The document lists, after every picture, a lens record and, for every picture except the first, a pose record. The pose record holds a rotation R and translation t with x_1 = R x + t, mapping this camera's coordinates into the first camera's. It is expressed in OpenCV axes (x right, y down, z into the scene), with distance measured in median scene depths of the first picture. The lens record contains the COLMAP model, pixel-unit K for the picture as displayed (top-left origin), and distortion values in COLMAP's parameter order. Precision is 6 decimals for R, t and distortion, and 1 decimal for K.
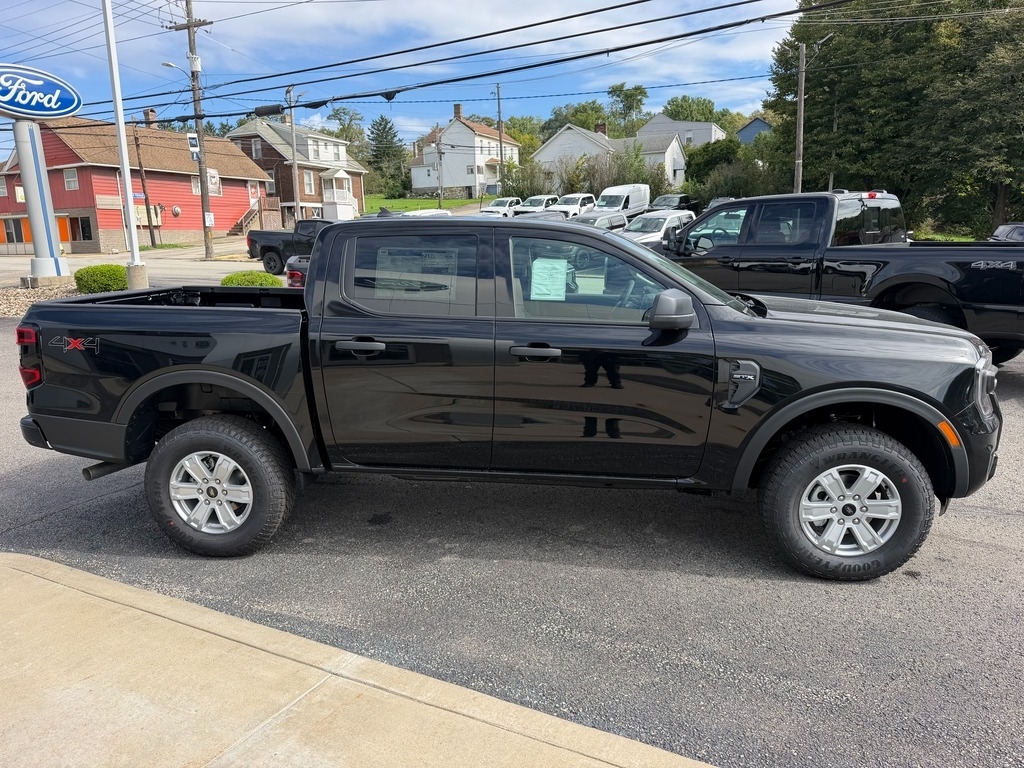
lens RADIAL K [[720.2, 0, 514.8], [0, 720.2, 389.9], [0, 0, 1]] dist [0.032320, -0.037935]
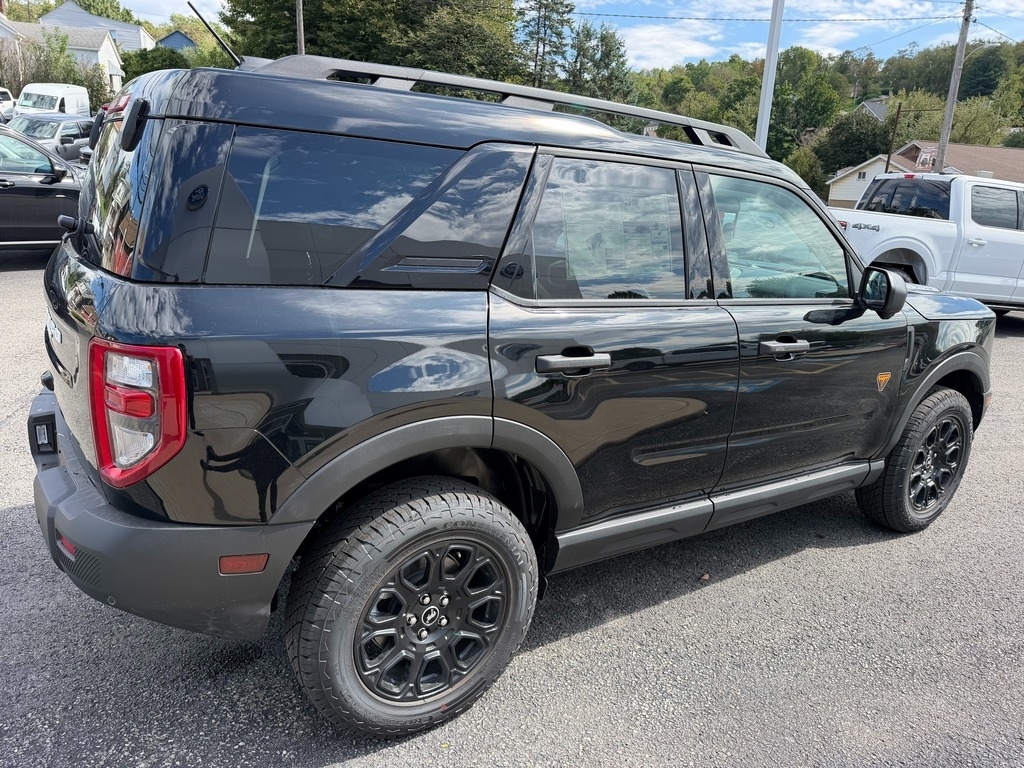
lens RADIAL K [[720.2, 0, 520.9], [0, 720.2, 382.5], [0, 0, 1]] dist [0.032320, -0.037935]
pose [[0.733146, -0.122709, 0.668909, -0.058929], [0.067951, 0.991882, 0.107481, -0.006573], [-0.676668, -0.033347, 0.735533, 0.057562]]
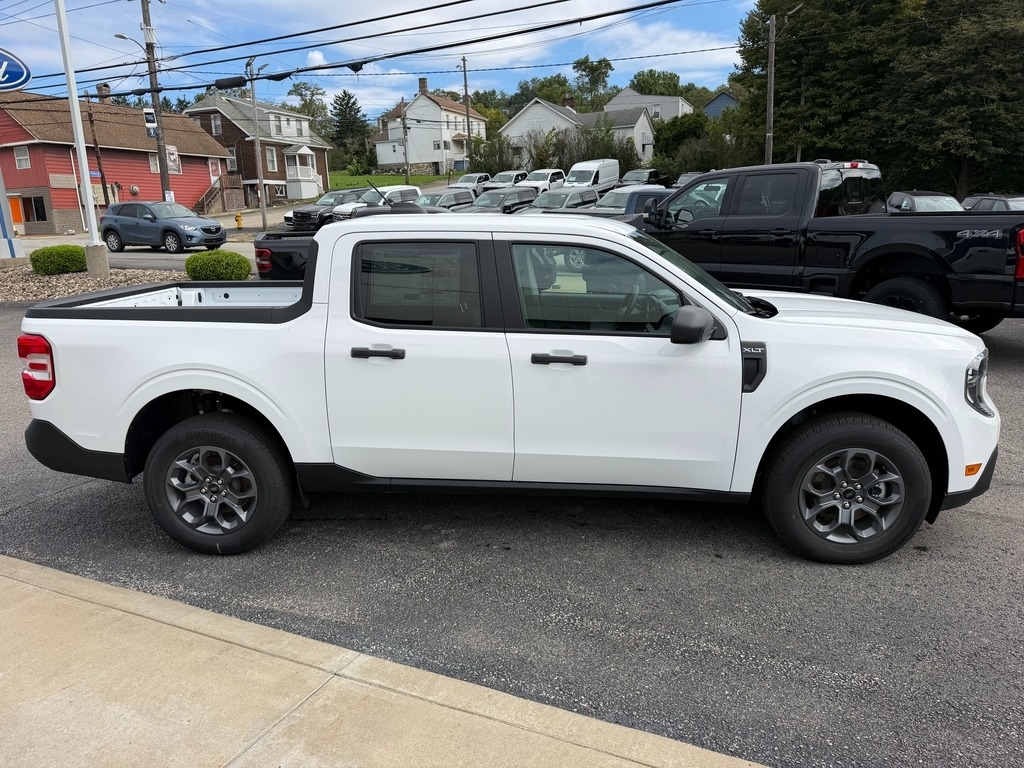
lens RADIAL K [[720.2, 0, 513.4], [0, 720.2, 389.4], [0, 0, 1]] dist [0.032320, -0.037935]
pose [[0.999078, -0.018284, 0.038838, -0.003603], [0.017139, 0.999414, 0.029629, 0.000077], [-0.039357, -0.028936, 0.998806, 0.004906]]
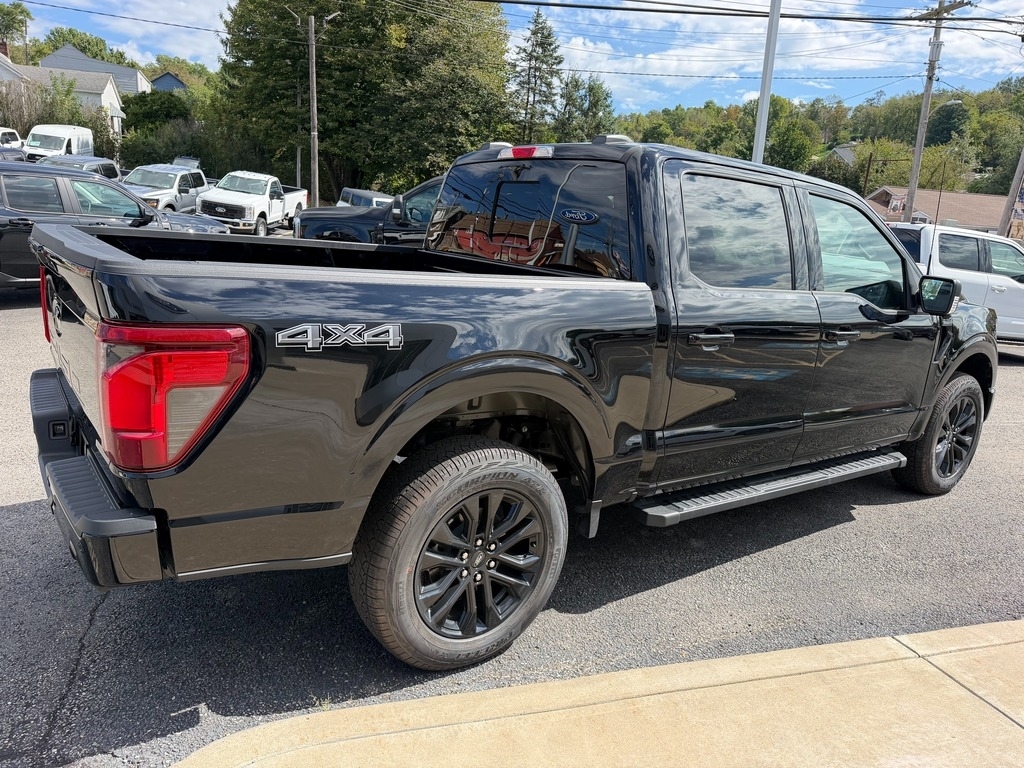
lens RADIAL K [[720.2, 0, 520.0], [0, 720.2, 381.8], [0, 0, 1]] dist [0.032320, -0.037935]
pose [[0.715199, -0.086955, 0.693490, -0.092311], [0.065022, 0.996205, 0.057854, -0.005248], [-0.695889, 0.003715, 0.718139, 0.047819]]
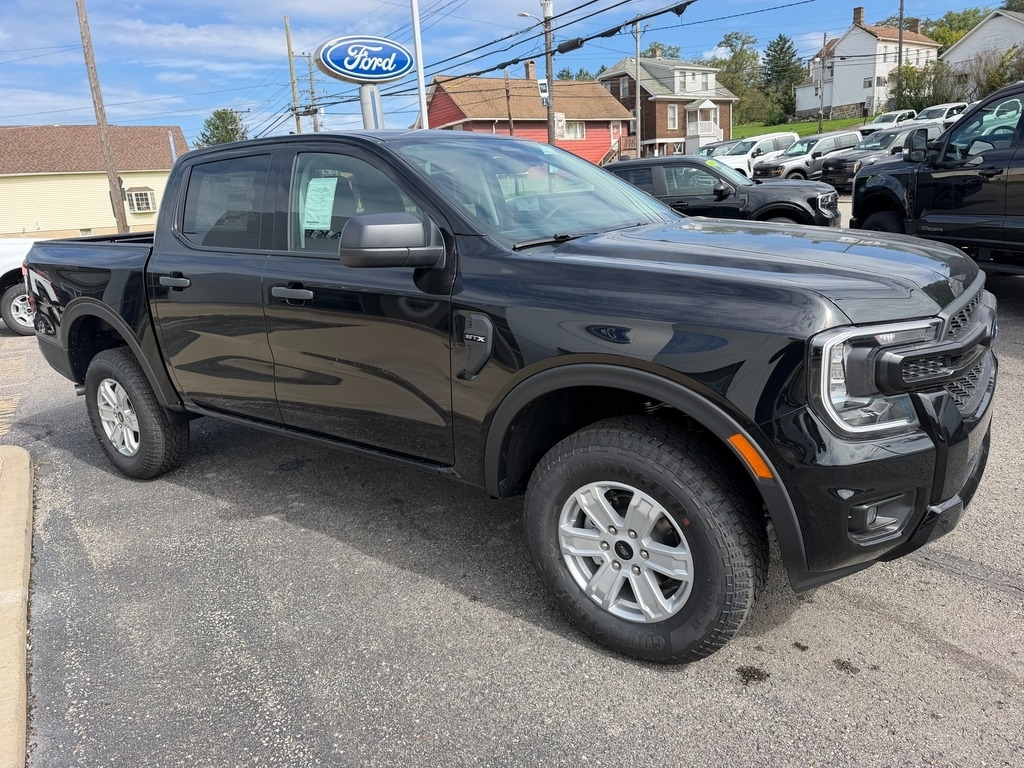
lens RADIAL K [[720.2, 0, 514.1], [0, 720.2, 390.6], [0, 0, 1]] dist [0.032320, -0.037935]
pose [[0.866481, 0.090562, -0.490926, 0.062514], [-0.049692, 0.994170, 0.095690, -0.003092], [0.496730, -0.058518, 0.865930, 0.036716]]
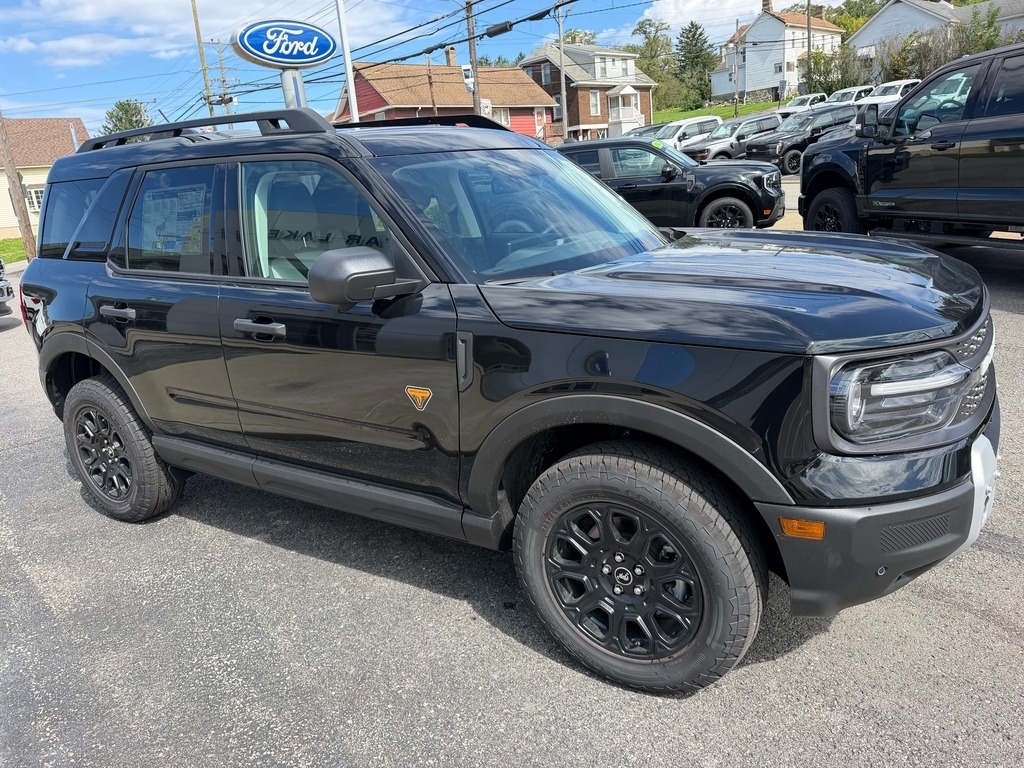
lens RADIAL K [[720.2, 0, 515.8], [0, 720.2, 388.0], [0, 0, 1]] dist [0.032320, -0.037935]
pose [[0.913105, 0.052901, -0.404278, 0.051226], [-0.011707, 0.994540, 0.103697, -0.002628], [0.407556, -0.089954, 0.908739, 0.039091]]
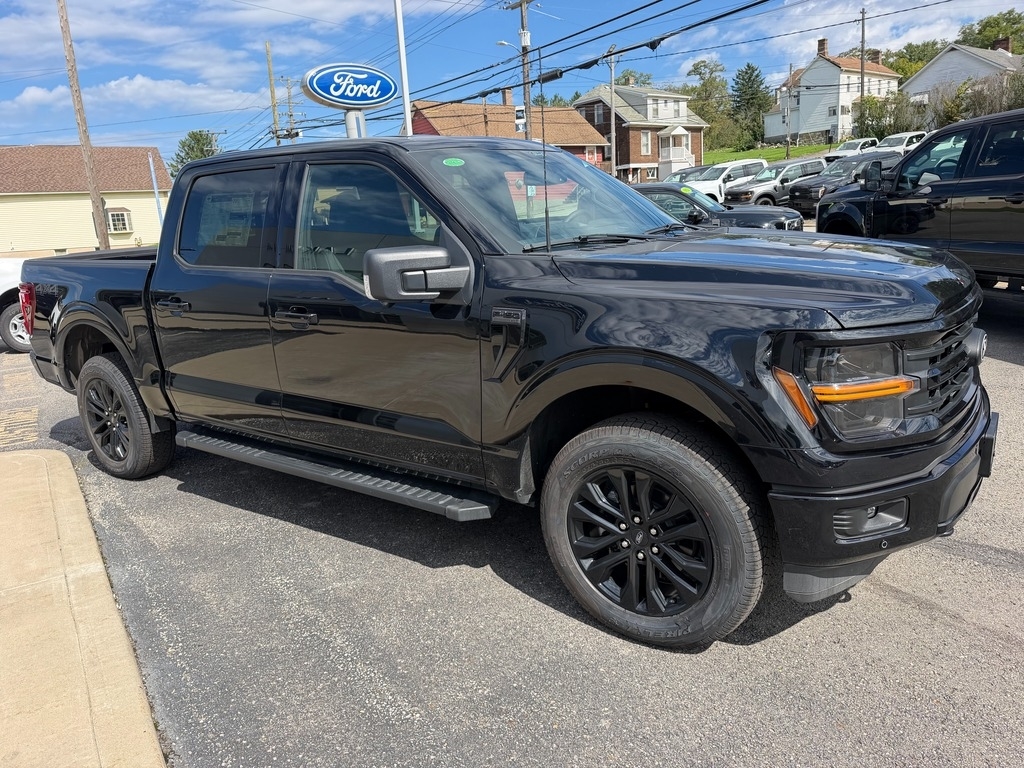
lens RADIAL K [[720.2, 0, 518.6], [0, 720.2, 393.6], [0, 0, 1]] dist [0.032320, -0.037935]
pose [[0.885523, 0.074257, -0.458622, 0.065129], [-0.047733, 0.996462, 0.069177, -0.001167], [0.462136, -0.039366, 0.885935, 0.022564]]
